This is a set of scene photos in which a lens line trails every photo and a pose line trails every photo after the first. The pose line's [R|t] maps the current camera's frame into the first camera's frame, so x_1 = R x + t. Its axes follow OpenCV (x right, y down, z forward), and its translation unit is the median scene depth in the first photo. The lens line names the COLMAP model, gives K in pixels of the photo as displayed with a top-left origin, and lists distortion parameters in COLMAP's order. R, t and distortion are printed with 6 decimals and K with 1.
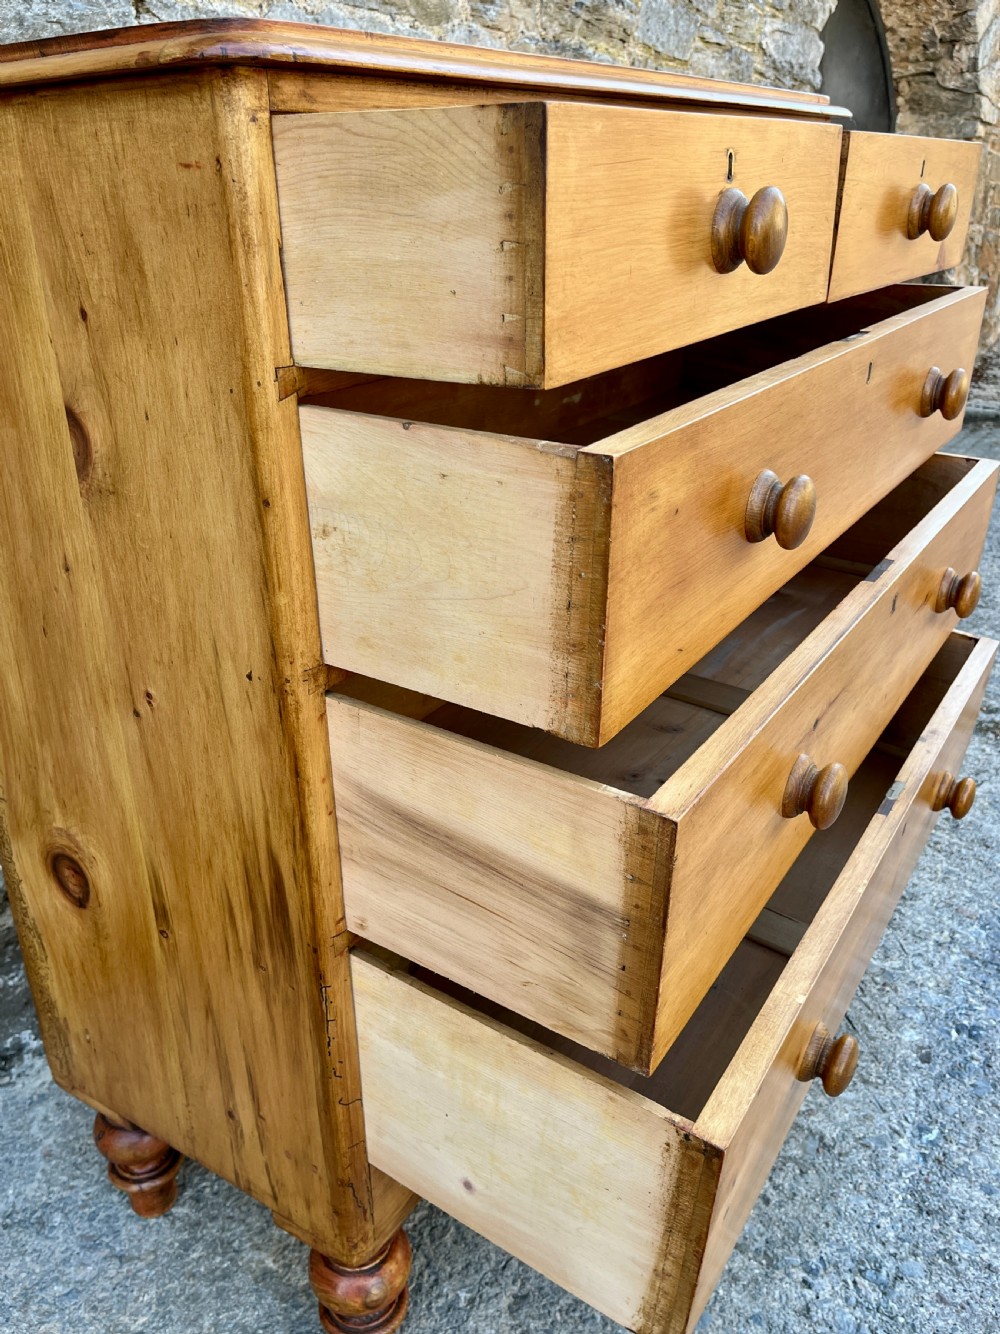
lens RADIAL K [[1071.2, 0, 492.5], [0, 1071.2, 669.1], [0, 0, 1]] dist [0.059661, -0.082570]
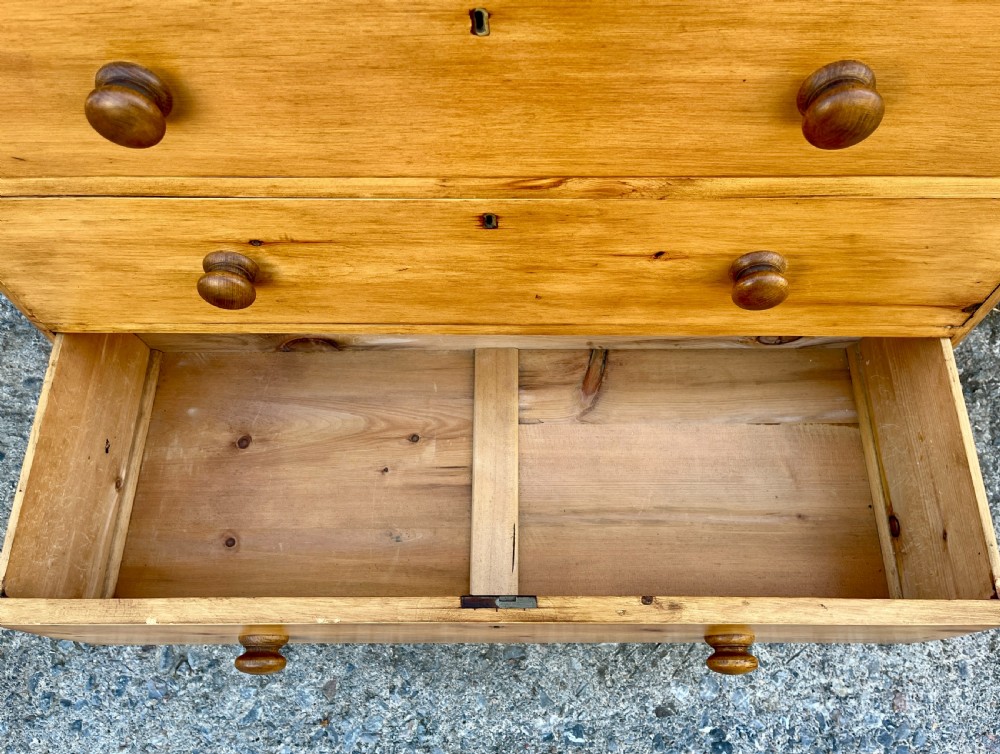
lens RADIAL K [[780.1, 0, 509.9], [0, 780.1, 381.5], [0, 0, 1]] dist [0.058551, -0.082180]
pose [[0.536042, 0.750523, -0.386489, 0.470436], [-0.343115, 0.611997, 0.712553, -0.476151], [0.771318, -0.249349, 0.585572, 0.612774]]
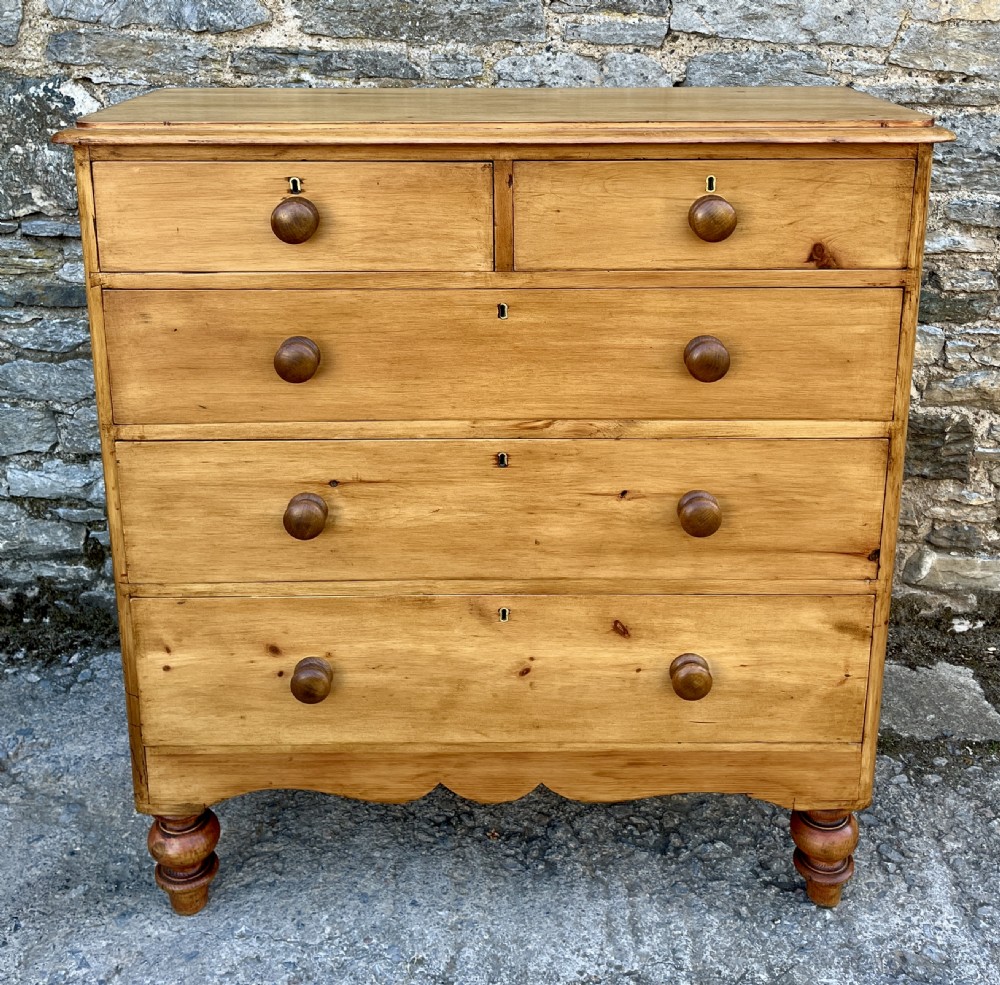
lens RADIAL K [[1167.5, 0, 507.1], [0, 1167.5, 302.4], [0, 0, 1]] dist [0.032503, 0.000000]
pose [[0.551347, 0.248214, -0.796496, 1.135802], [-0.351617, 0.934915, 0.047955, -0.344669], [0.756559, 0.253622, 0.602739, 0.157111]]
